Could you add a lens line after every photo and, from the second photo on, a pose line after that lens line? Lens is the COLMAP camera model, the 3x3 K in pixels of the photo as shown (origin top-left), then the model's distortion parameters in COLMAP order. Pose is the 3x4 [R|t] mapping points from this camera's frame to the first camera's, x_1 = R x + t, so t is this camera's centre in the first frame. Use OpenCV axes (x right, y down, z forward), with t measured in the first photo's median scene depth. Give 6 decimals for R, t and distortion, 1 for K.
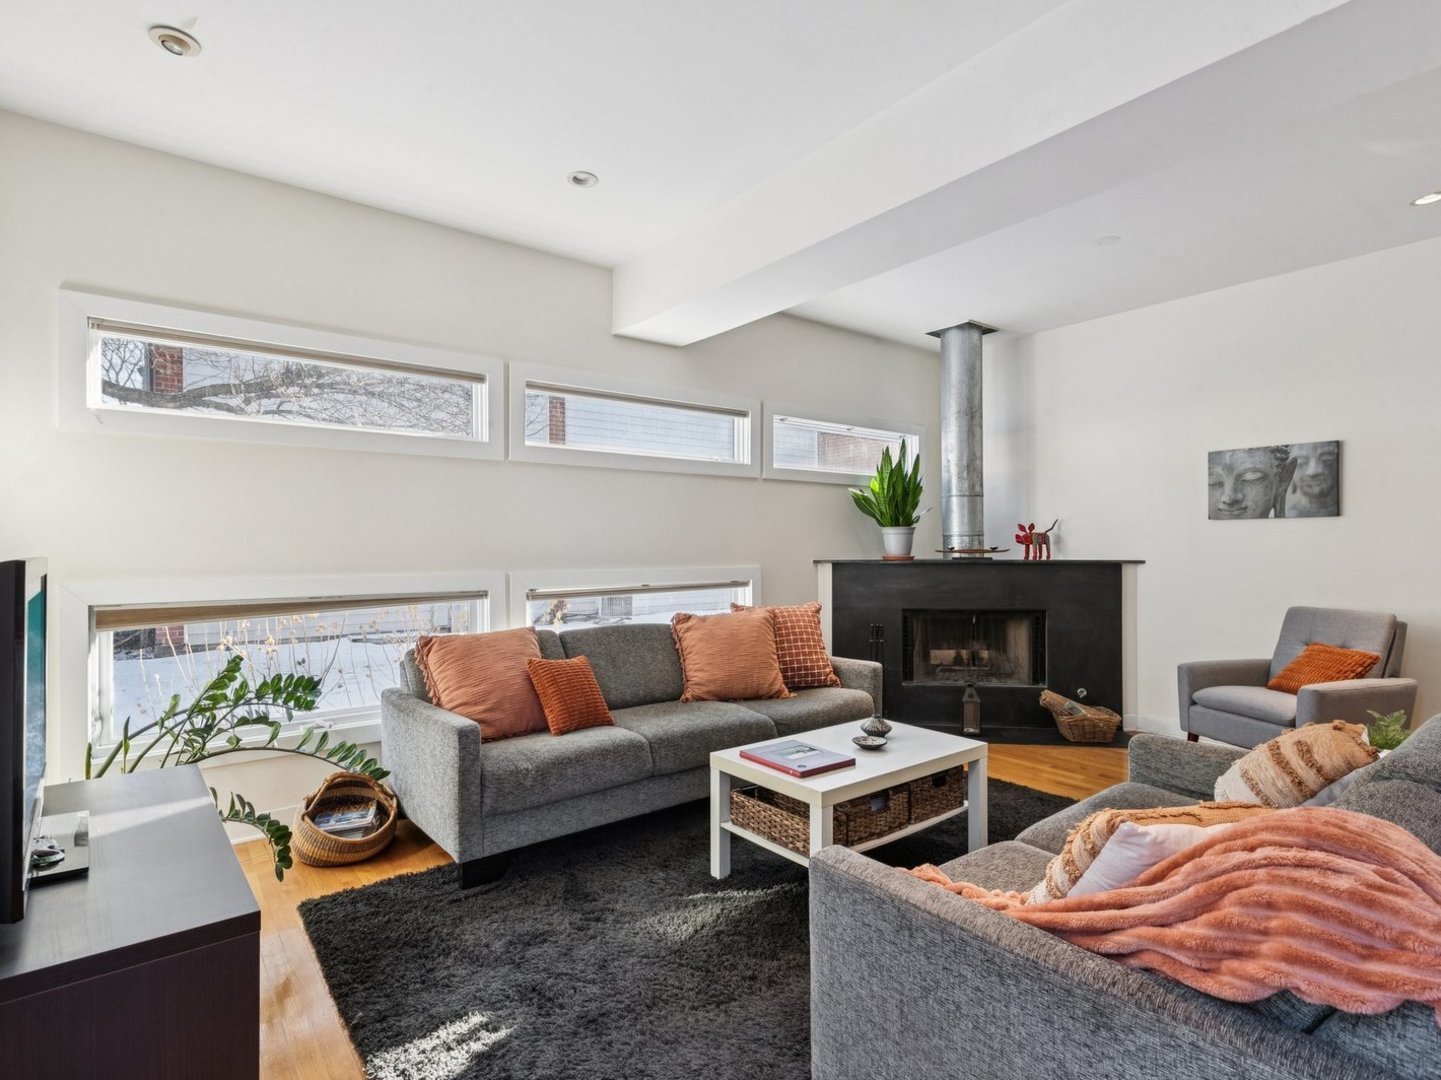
lens RADIAL K [[740.4, 0, 720.5], [0, 740.4, 540.0], [0, 0, 1]] dist [0.004760, -0.000639]
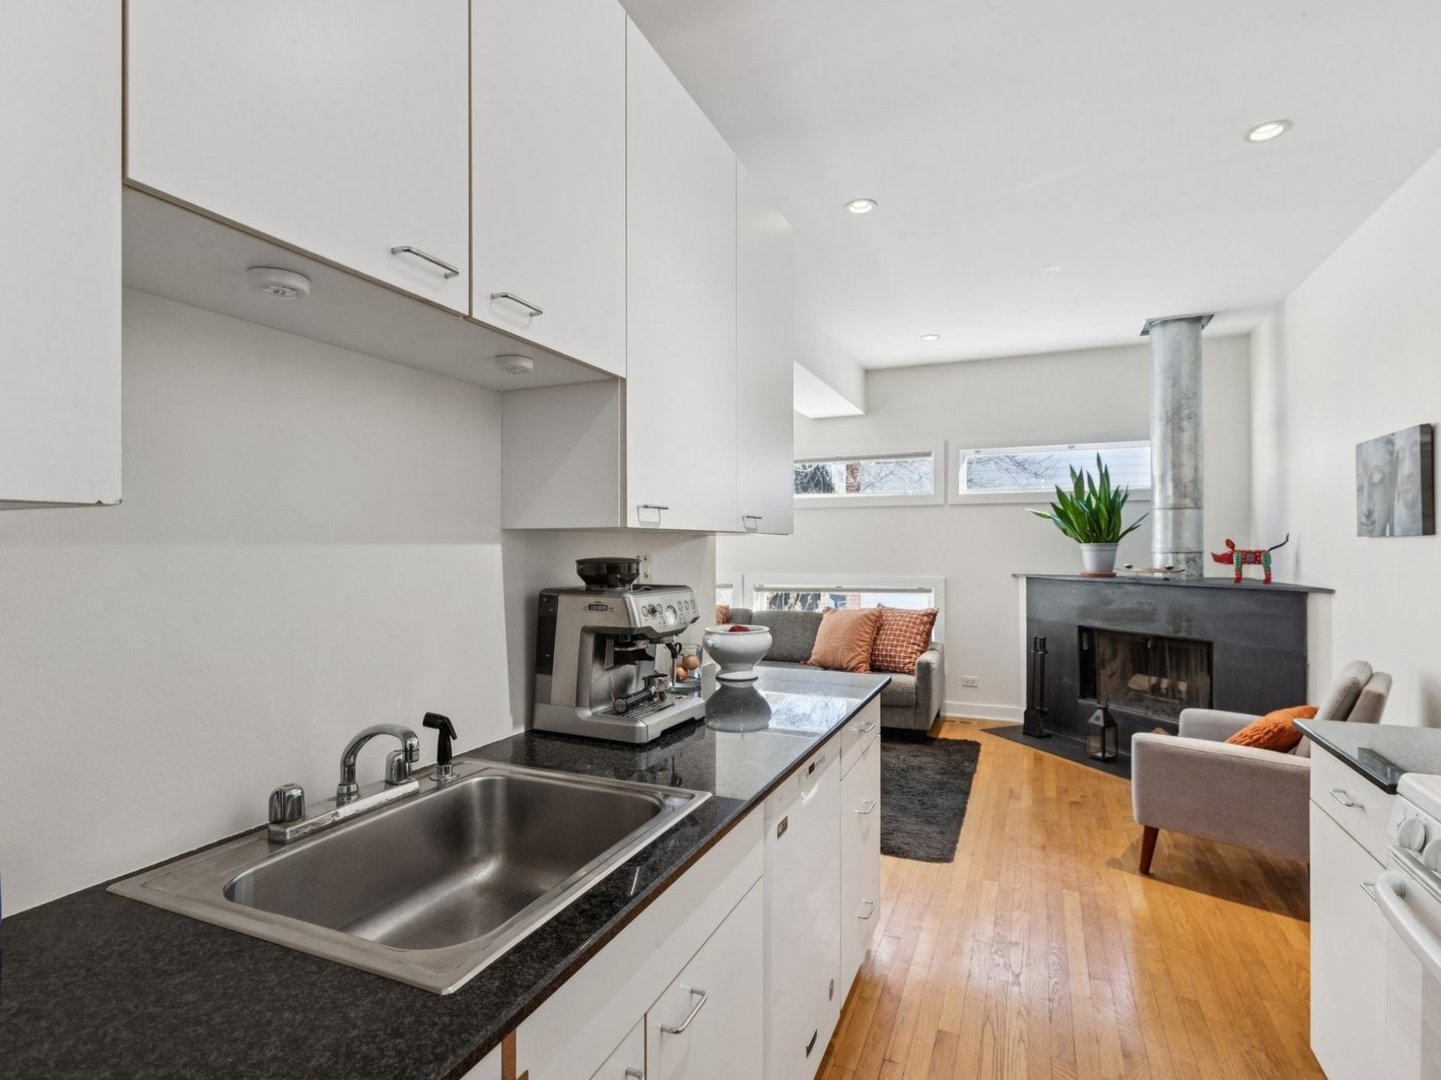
lens RADIAL K [[724.6, 0, 720.5], [0, 724.6, 540.0], [0, 0, 1]] dist [0.000525, 0.000105]
pose [[0.480192, -0.005966, -0.877143, 0.865349], [0.008507, 0.999962, -0.002144, -0.024822], [0.877122, -0.006433, 0.480224, 0.099186]]
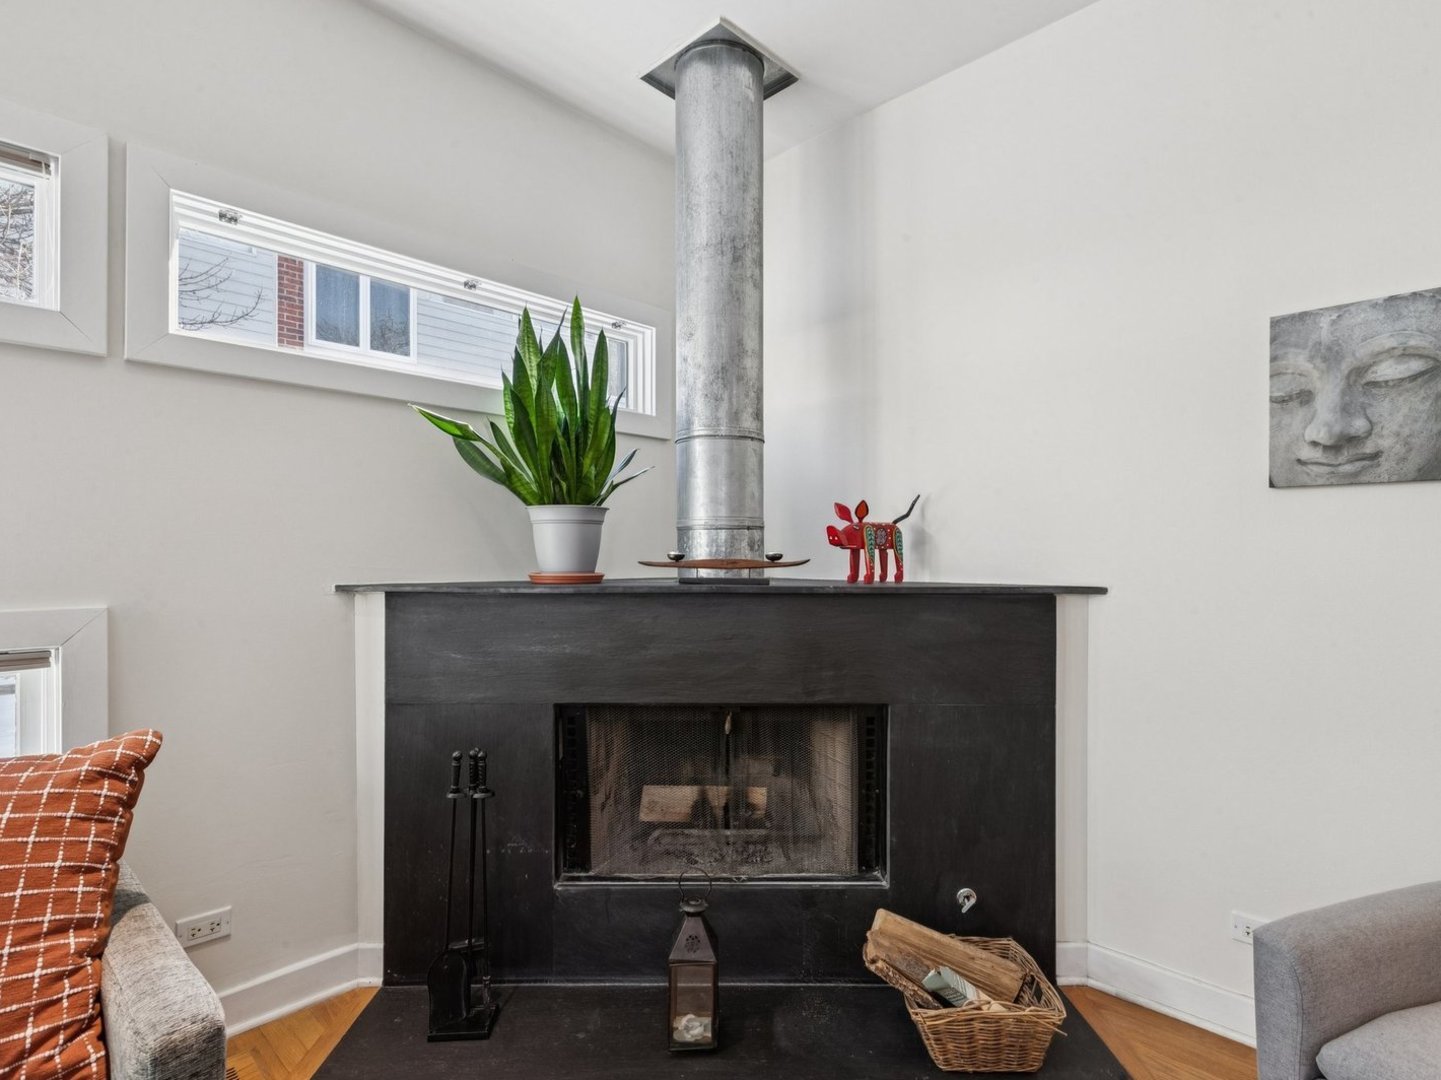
lens RADIAL K [[749.7, 0, 724.1], [0, 749.7, 550.1], [0, 0, 1]] dist [-0.000309, -0.000024]
pose [[0.989534, 0.005232, 0.144205, 0.274116], [-0.006188, 0.999962, 0.006184, 0.004507], [-0.144167, -0.007012, 0.989529, 0.568749]]
